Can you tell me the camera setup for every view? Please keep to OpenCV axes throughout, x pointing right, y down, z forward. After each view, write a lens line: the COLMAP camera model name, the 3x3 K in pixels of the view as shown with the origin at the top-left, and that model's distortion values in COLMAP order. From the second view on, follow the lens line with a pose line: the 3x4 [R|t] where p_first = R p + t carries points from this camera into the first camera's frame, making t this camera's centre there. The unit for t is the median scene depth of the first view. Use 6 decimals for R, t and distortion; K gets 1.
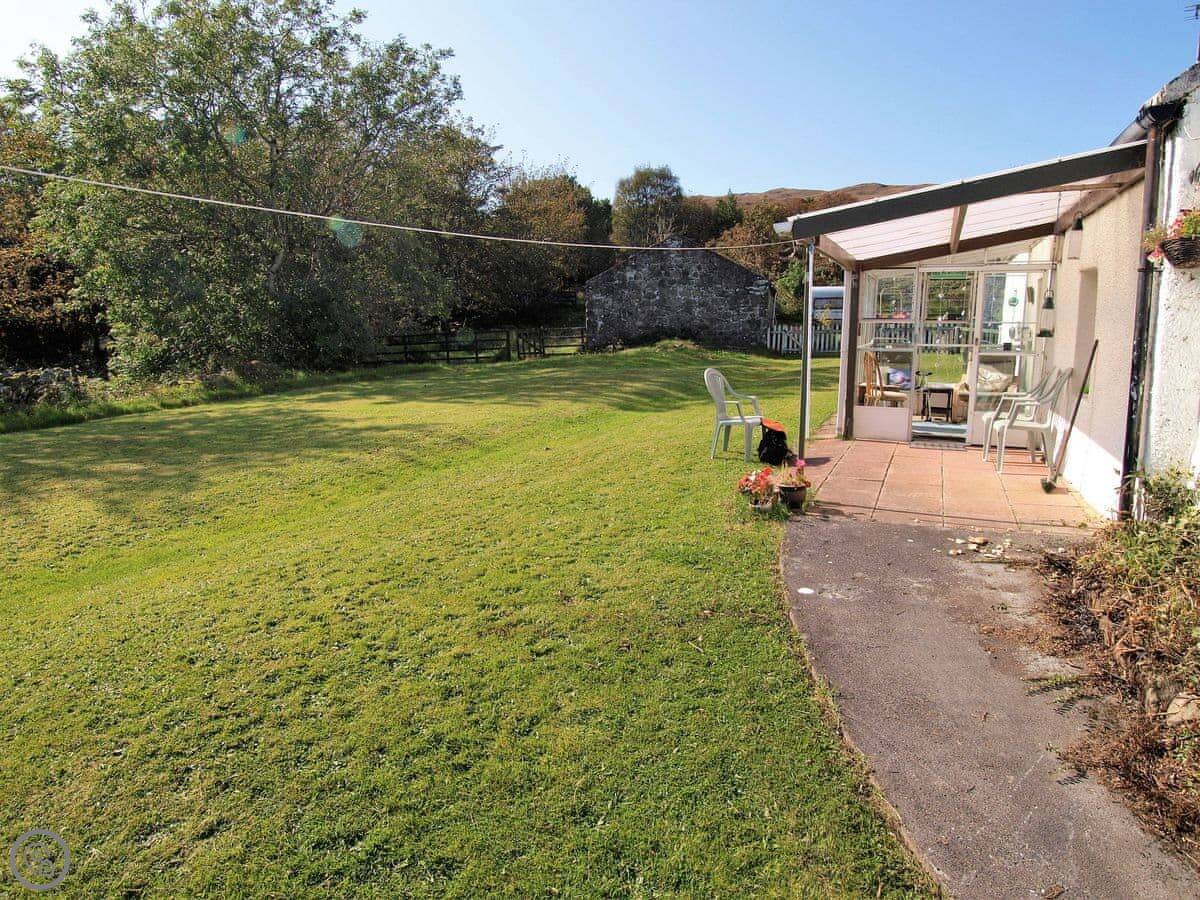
lens RADIAL K [[759.0, 0, 594.8], [0, 759.0, 445.2], [0, 0, 1]] dist [-0.026422, 0.000272]
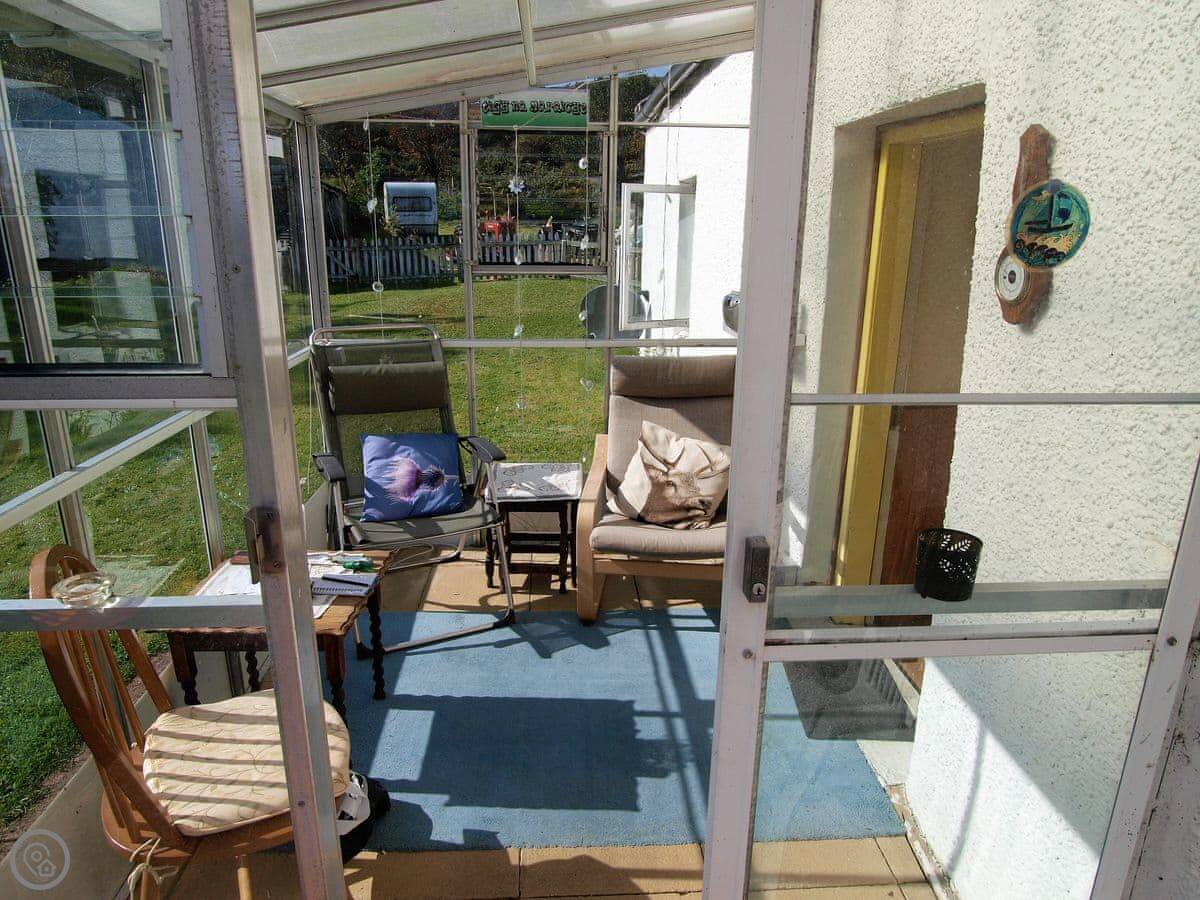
lens RADIAL K [[759.0, 0, 594.8], [0, 759.0, 445.2], [0, 0, 1]] dist [-0.026422, 0.000272]
pose [[0.884733, -0.121955, 0.449861, 0.338840], [0.065649, 0.988146, 0.138771, -0.135708], [-0.461453, -0.093242, 0.882251, 0.710546]]
